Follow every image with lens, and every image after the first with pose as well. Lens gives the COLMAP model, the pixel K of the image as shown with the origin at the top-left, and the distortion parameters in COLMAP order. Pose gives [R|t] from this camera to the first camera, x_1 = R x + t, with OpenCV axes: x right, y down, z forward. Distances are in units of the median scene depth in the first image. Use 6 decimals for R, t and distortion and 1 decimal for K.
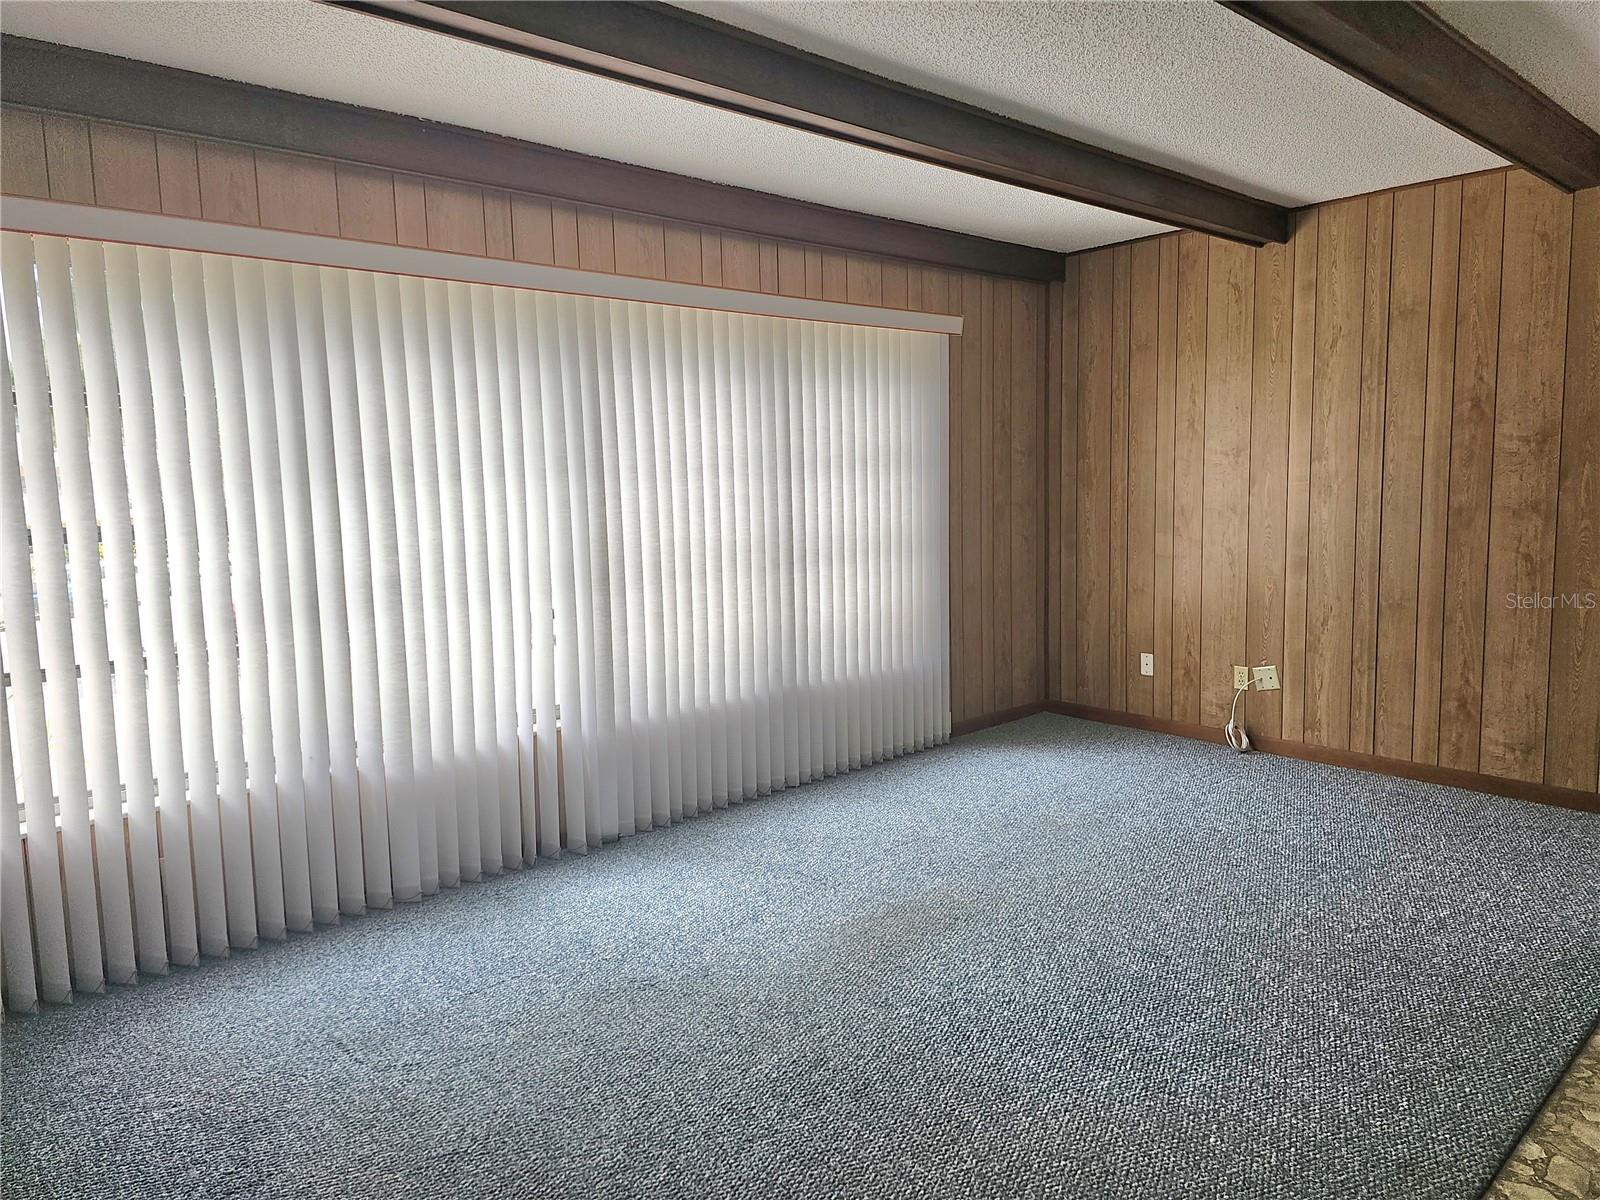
lens RADIAL K [[1070.9, 0, 800.4], [0, 1070.9, 583.0], [0, 0, 1]] dist [0.061059, -0.054109]
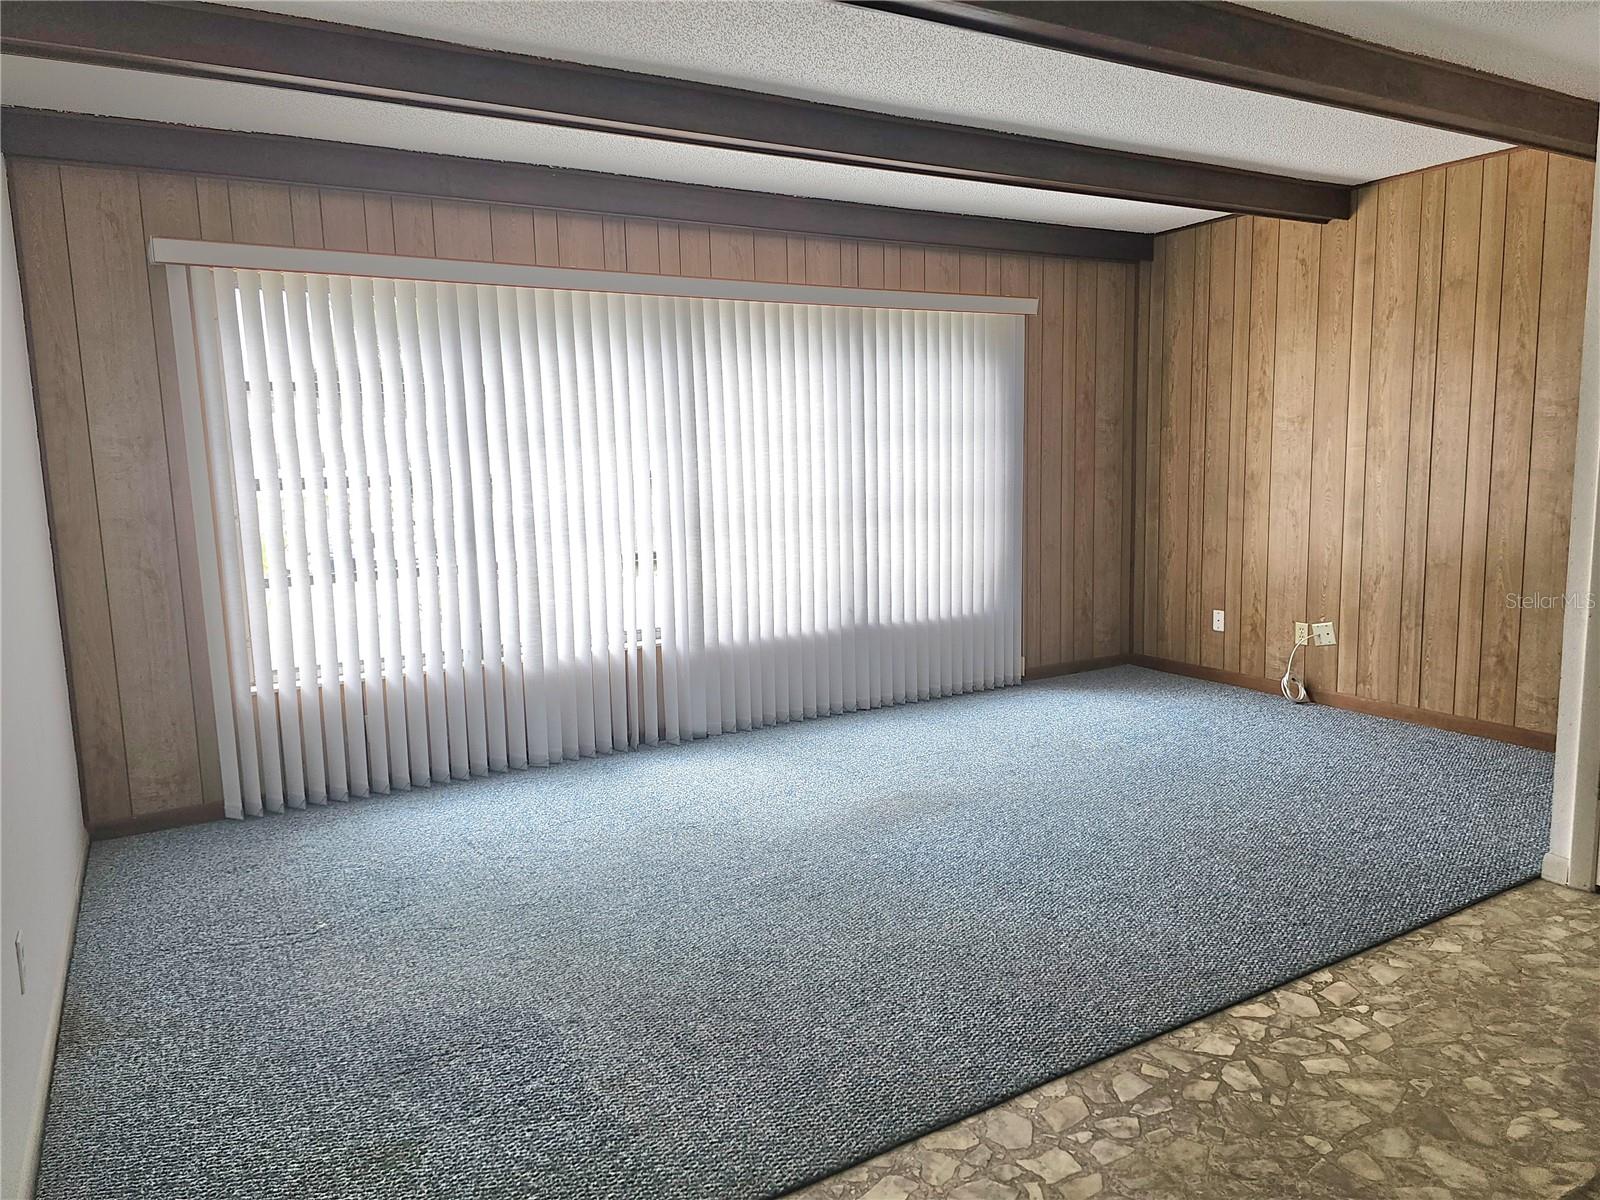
lens RADIAL K [[1070.9, 0, 785.9], [0, 1070.9, 588.0], [0, 0, 1]] dist [0.061059, -0.054109]
pose [[0.976897, 0.025742, -0.212155, 0.157796], [-0.020118, 0.999388, 0.028623, 0.026183], [0.212762, -0.023693, 0.976817, -0.162784]]
